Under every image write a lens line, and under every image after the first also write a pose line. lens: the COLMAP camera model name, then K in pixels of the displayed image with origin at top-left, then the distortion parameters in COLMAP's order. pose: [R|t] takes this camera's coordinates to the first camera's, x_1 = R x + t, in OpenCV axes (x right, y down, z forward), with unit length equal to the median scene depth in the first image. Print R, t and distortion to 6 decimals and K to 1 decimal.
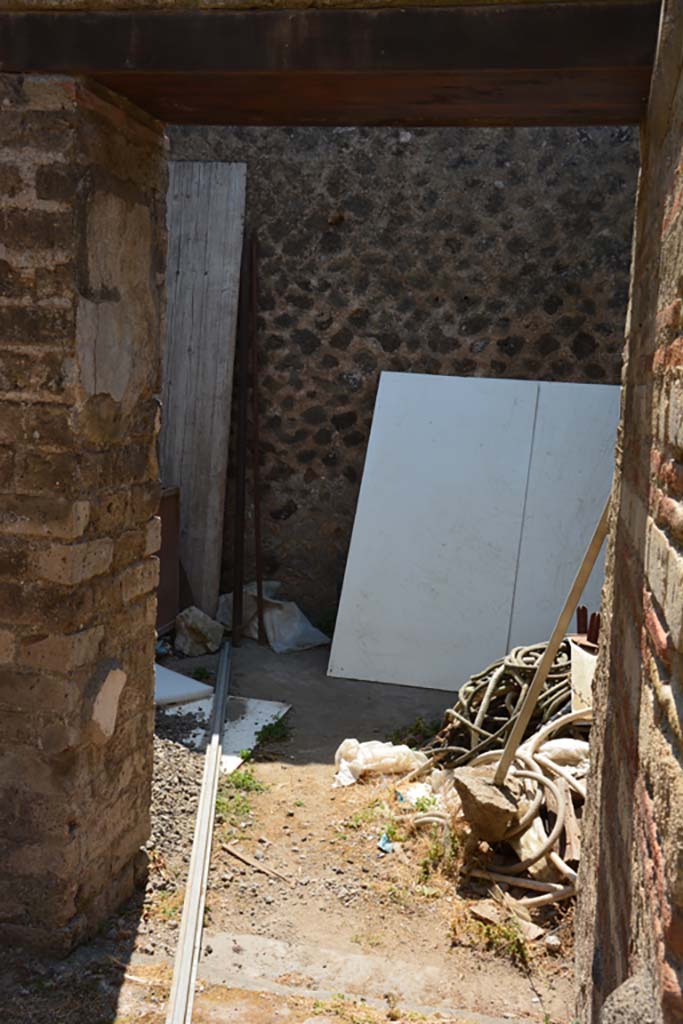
lens RADIAL K [[1053.6, 0, 341.5], [0, 1053.6, 512.0], [0, 0, 1]] dist [-0.076494, 0.309619]
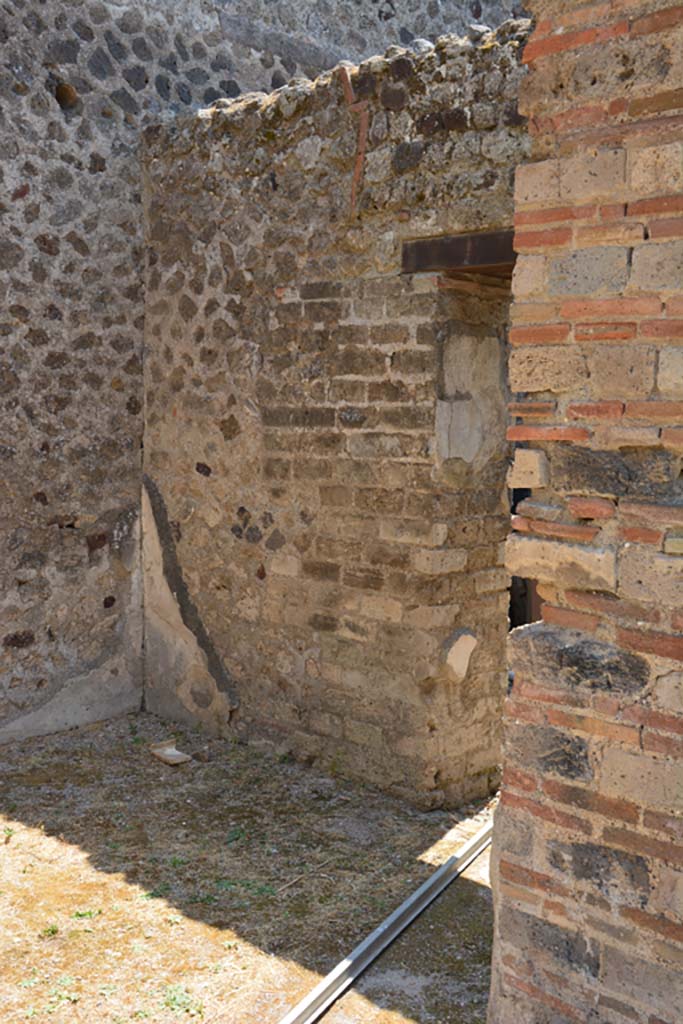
lens RADIAL K [[1166.0, 0, 341.5], [0, 1166.0, 512.0], [0, 0, 1]] dist [-0.002607, -0.000923]
pose [[0.848781, 0.012511, -0.528597, 0.519675], [-0.045226, 0.997774, -0.049005, 0.060397], [0.526807, 0.065500, 0.847457, -0.551654]]
